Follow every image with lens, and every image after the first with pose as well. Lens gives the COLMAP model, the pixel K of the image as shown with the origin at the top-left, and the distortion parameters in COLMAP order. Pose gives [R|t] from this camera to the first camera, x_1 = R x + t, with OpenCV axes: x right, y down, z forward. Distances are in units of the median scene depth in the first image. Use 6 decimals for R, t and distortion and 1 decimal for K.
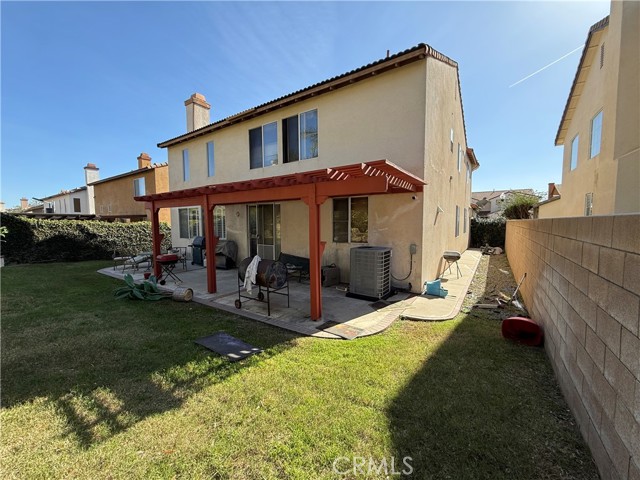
lens RADIAL K [[254.4, 0, 318.1], [0, 254.4, 239.2], [0, 0, 1]] dist [-0.000082, -0.000399]
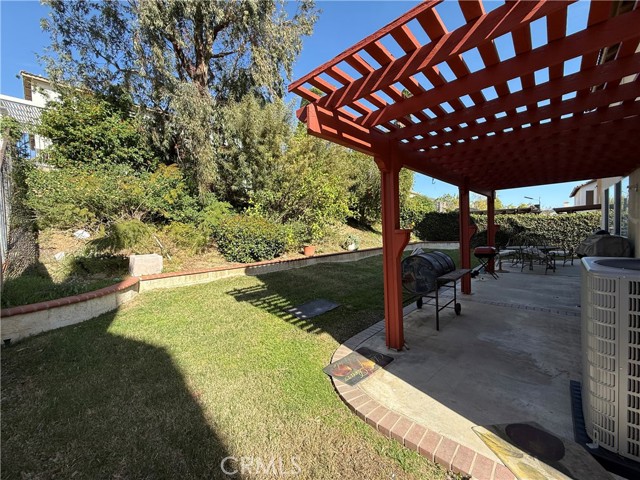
lens RADIAL K [[254.4, 0, 317.4], [0, 254.4, 240.1], [0, 0, 1]] dist [-0.000082, -0.000399]
pose [[-0.141593, 0.048092, -0.988756, 0.666846], [-0.034100, 0.997989, 0.053425, 0.014708], [0.989338, 0.041281, -0.139668, 0.913429]]
